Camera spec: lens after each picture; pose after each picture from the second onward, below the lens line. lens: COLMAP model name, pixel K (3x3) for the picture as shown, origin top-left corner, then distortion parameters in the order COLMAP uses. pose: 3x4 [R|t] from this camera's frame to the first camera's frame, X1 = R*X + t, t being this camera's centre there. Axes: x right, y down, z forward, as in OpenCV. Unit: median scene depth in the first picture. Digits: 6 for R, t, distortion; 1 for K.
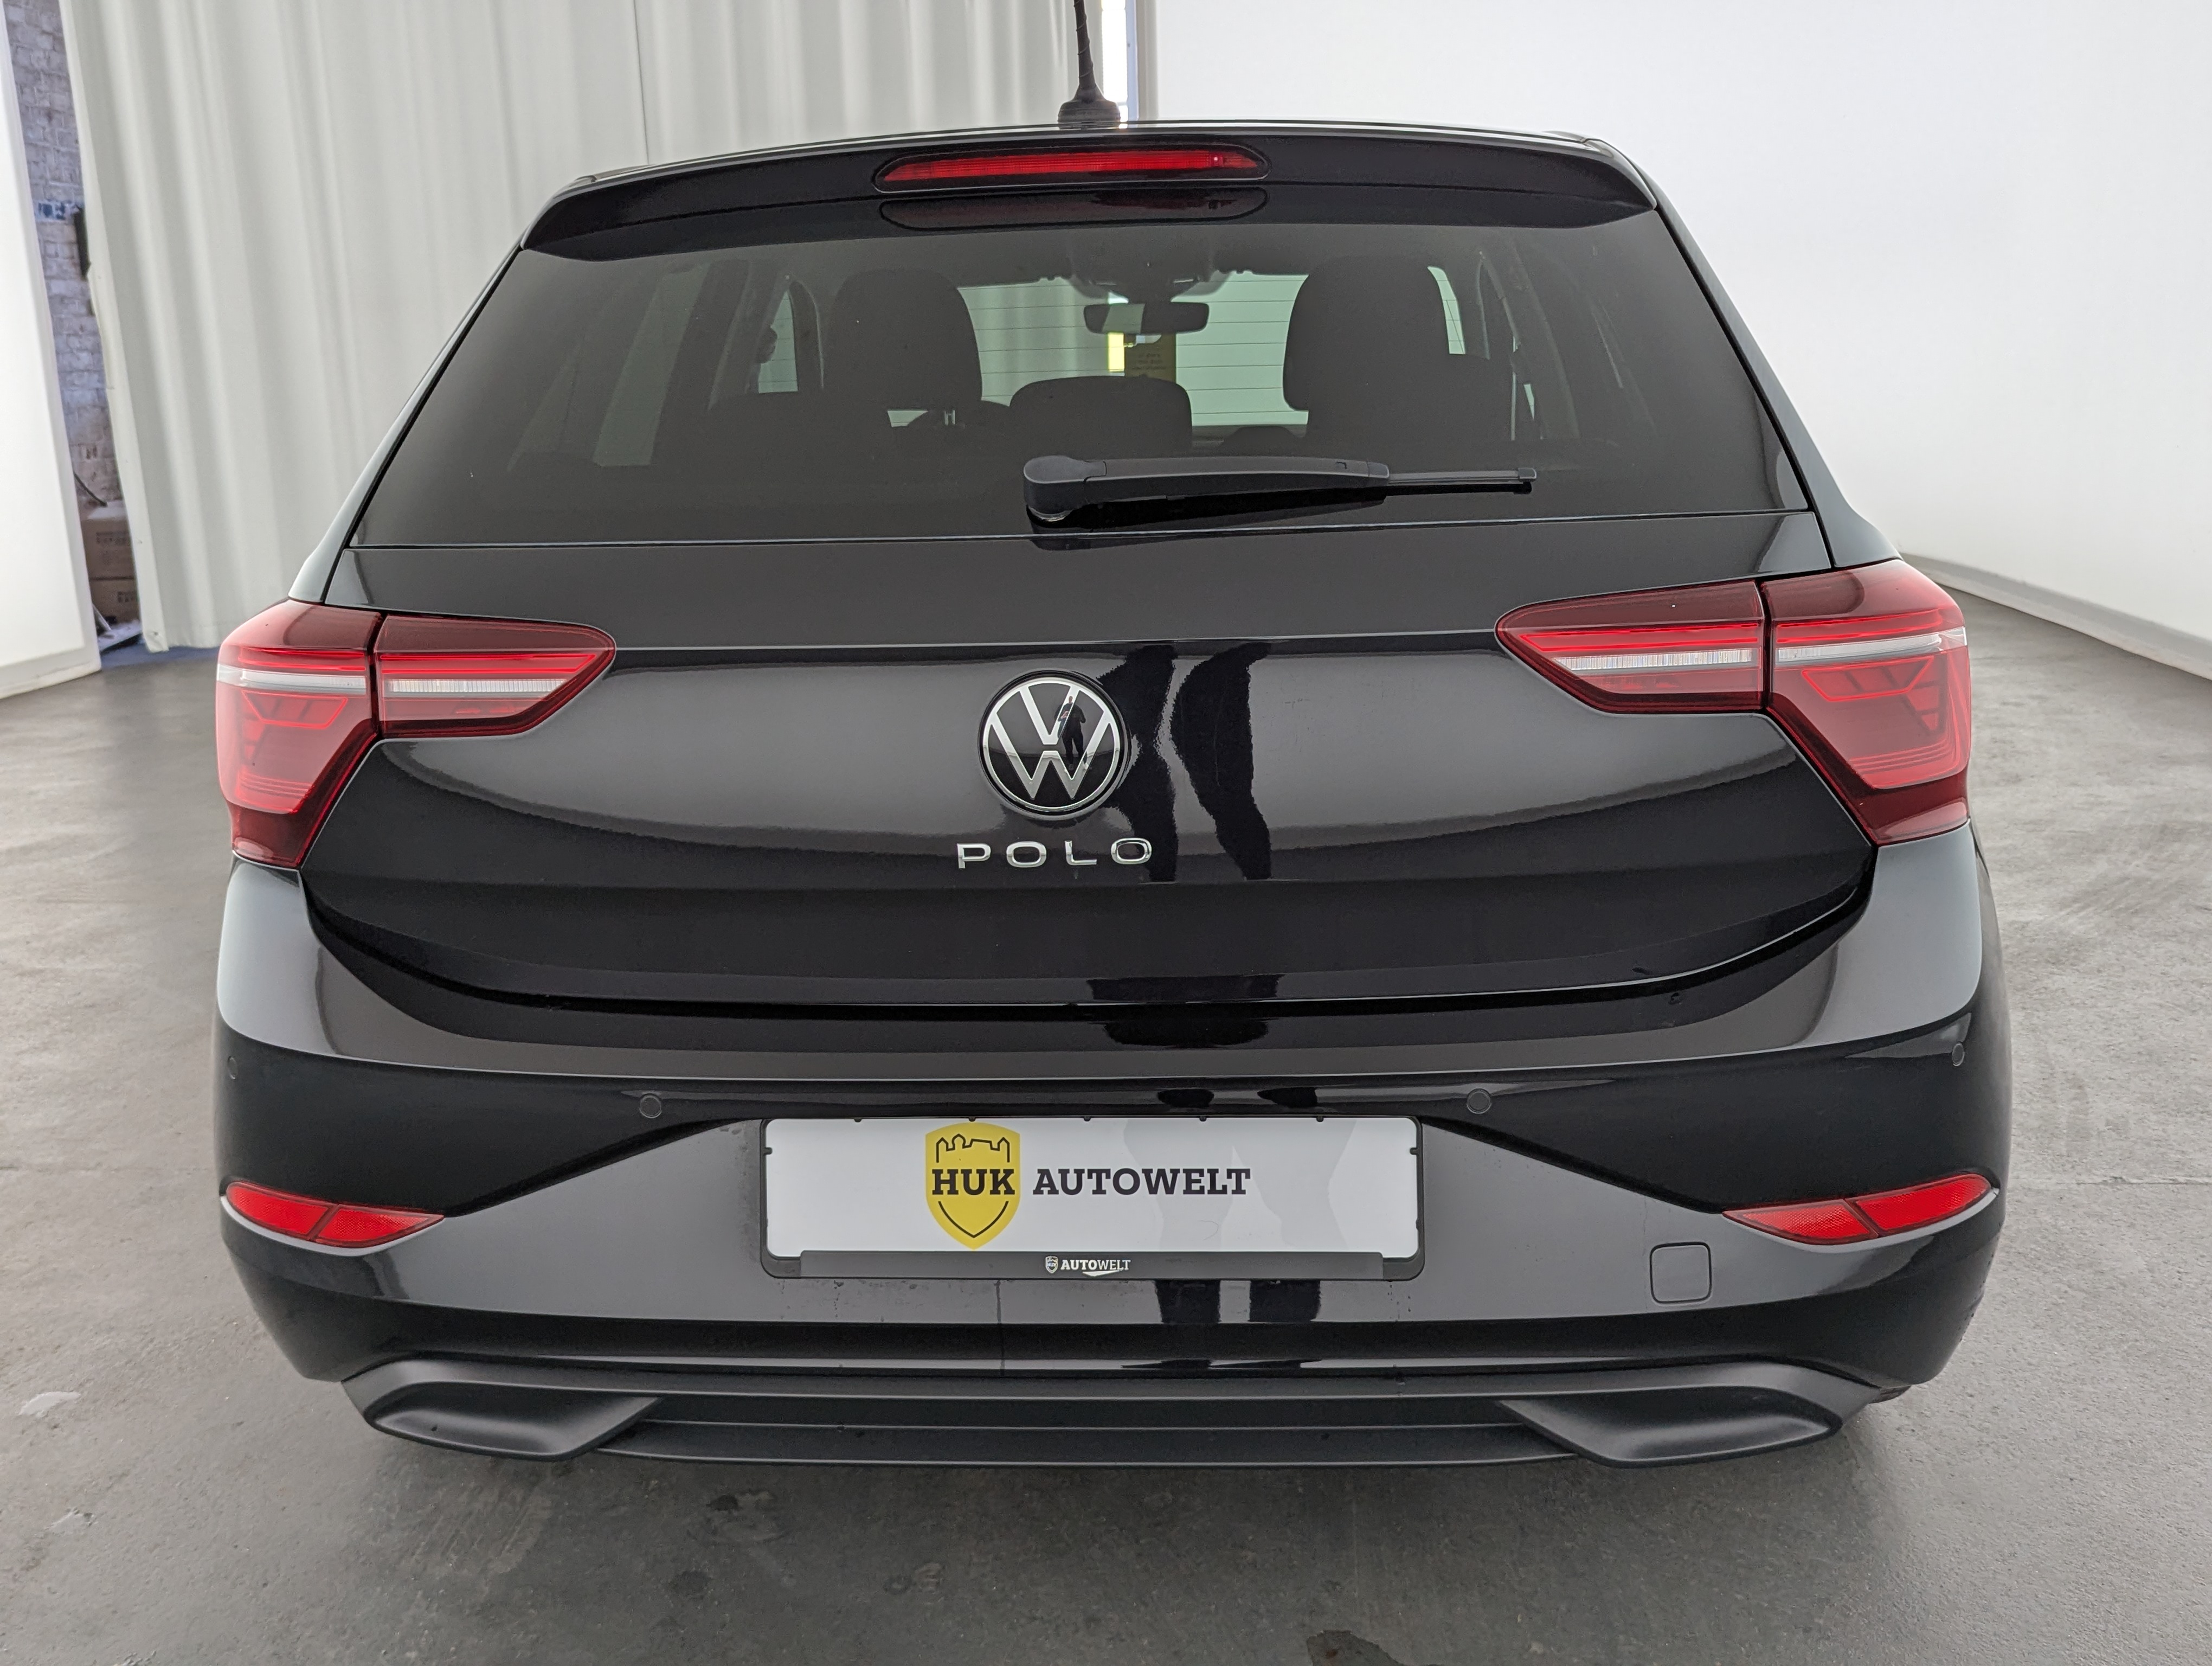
lens RADIAL K [[1968.6, 0, 1111.8], [0, 1968.6, 844.2], [0, 0, 1]] dist [0.120766, -0.151763]
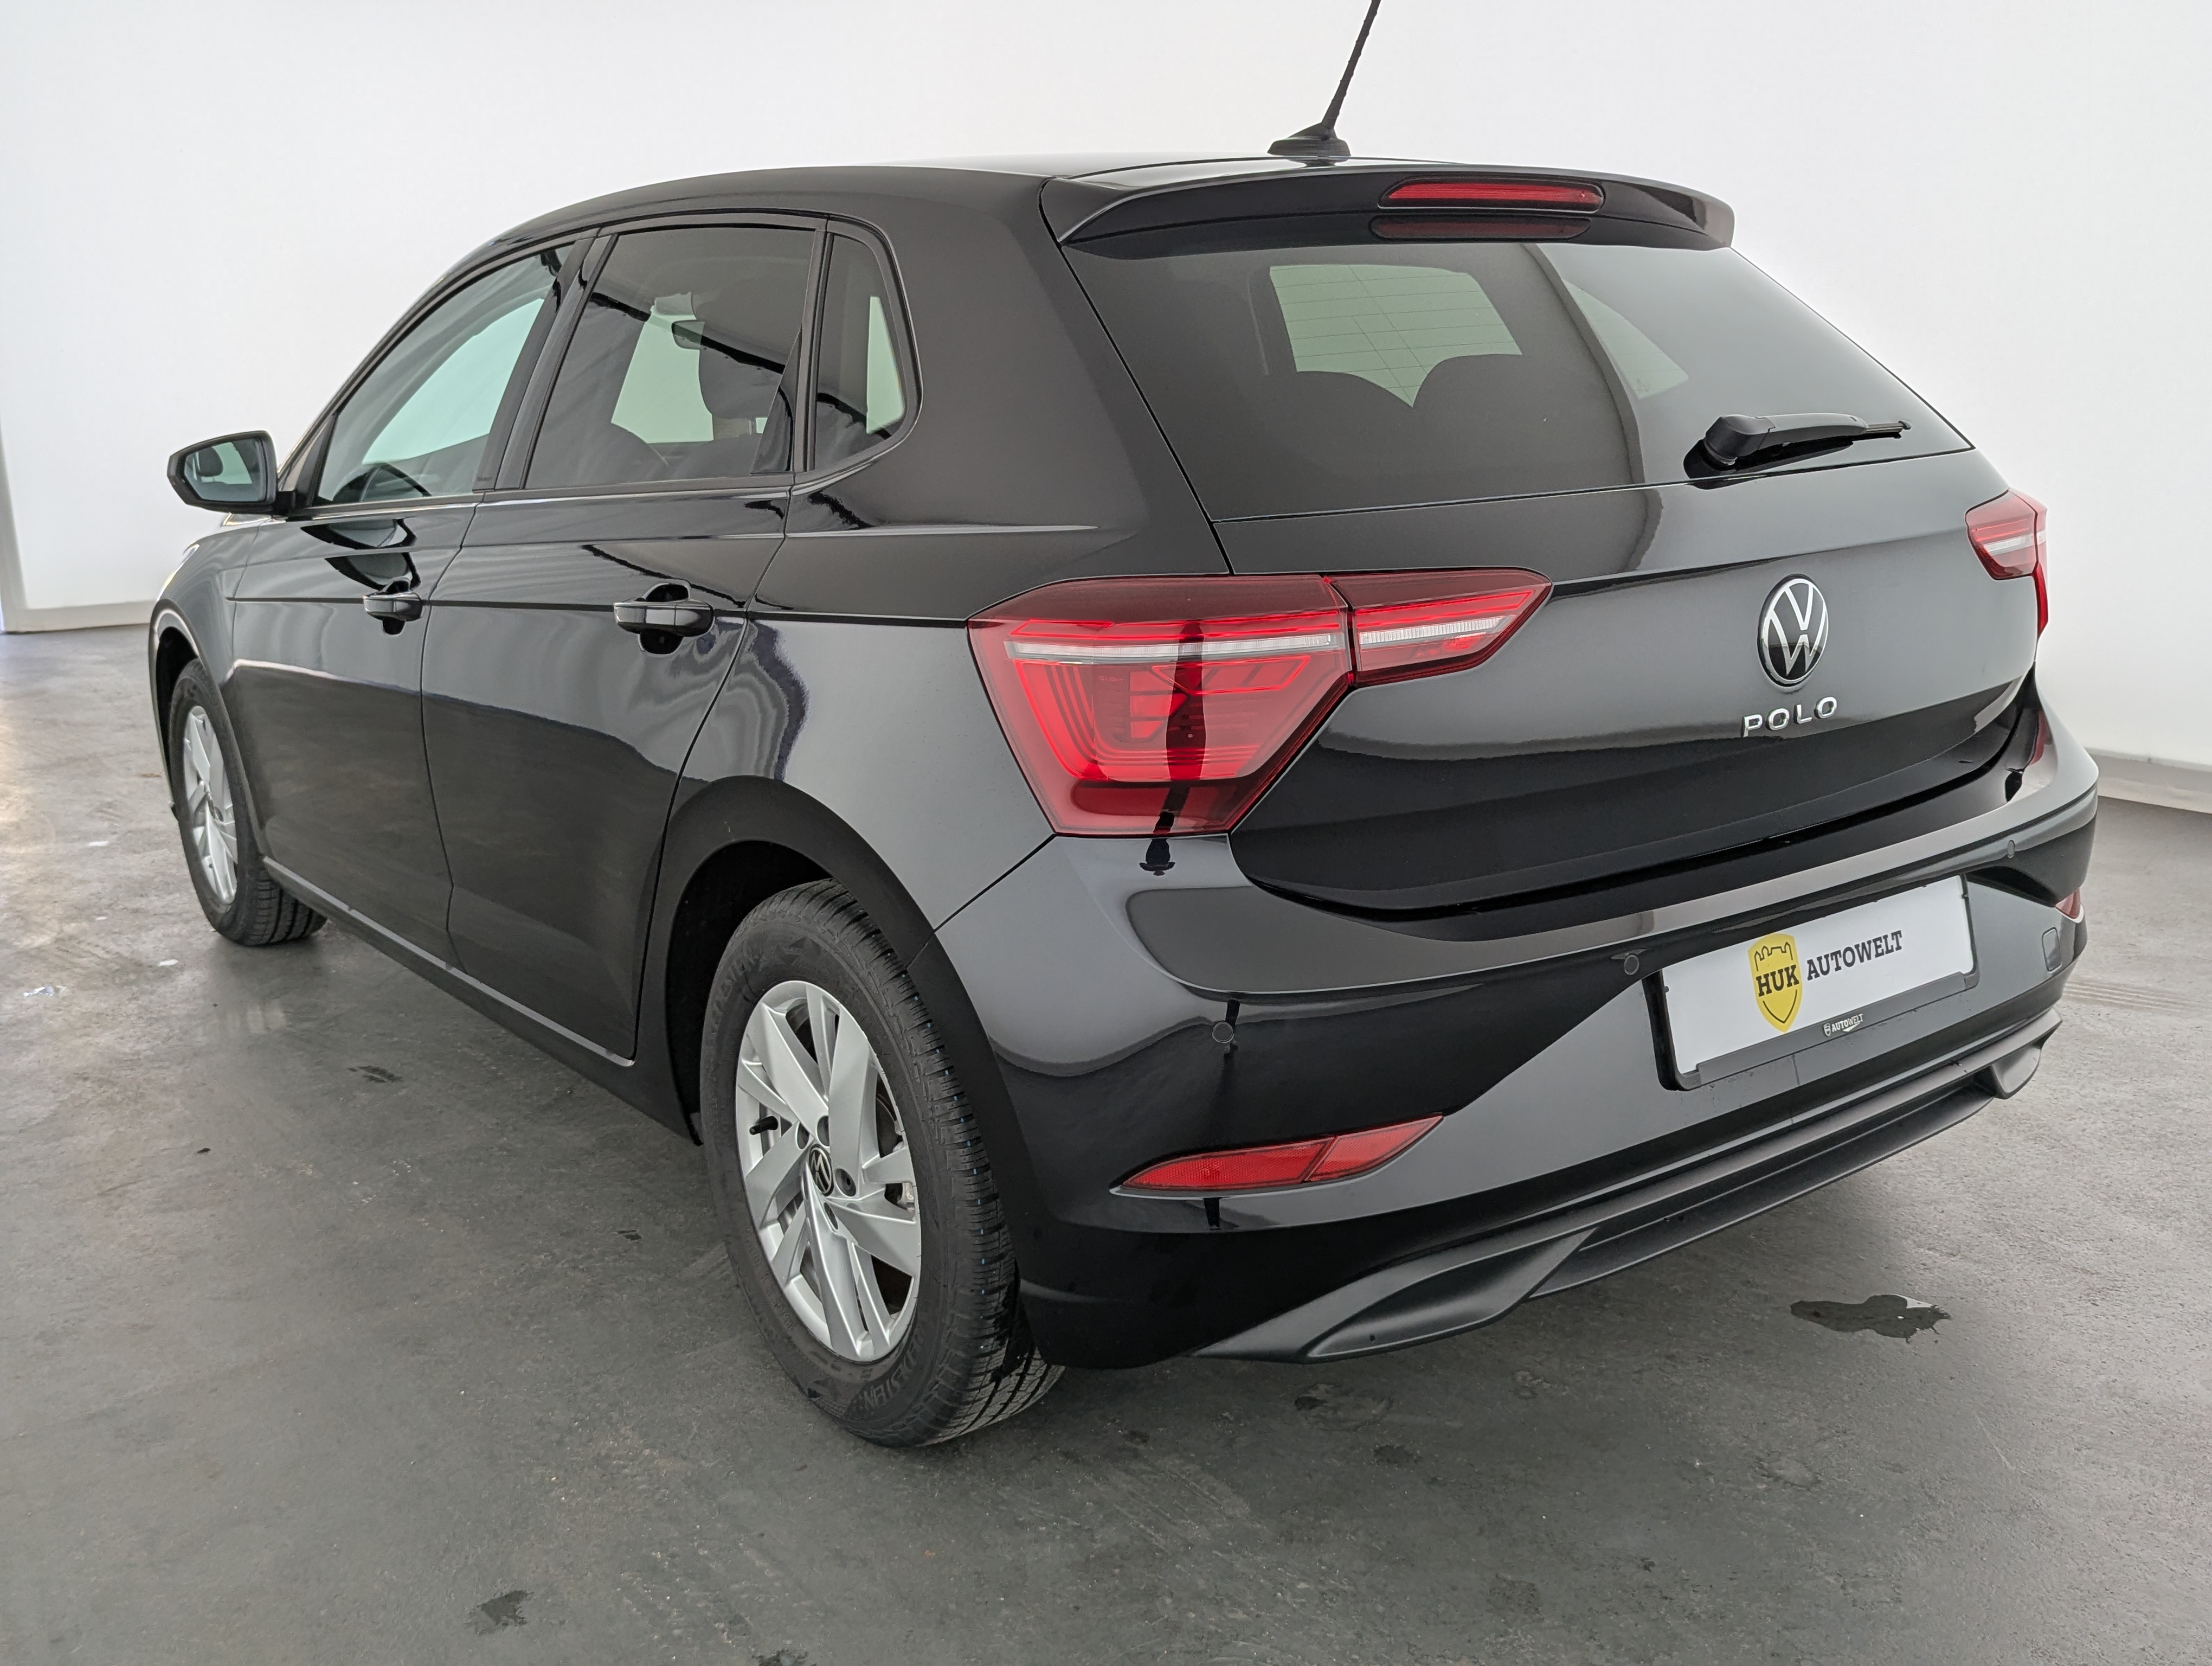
lens RADIAL K [[2085.3, 0, 1113.8], [0, 2085.3, 826.5], [0, 0, 1]] dist [0.013154, 0.000622]
pose [[0.757877, -0.140662, 0.637053, -1.234196], [0.166406, 0.985860, 0.019714, -0.024336], [-0.630818, 0.091069, 0.770568, 0.224826]]
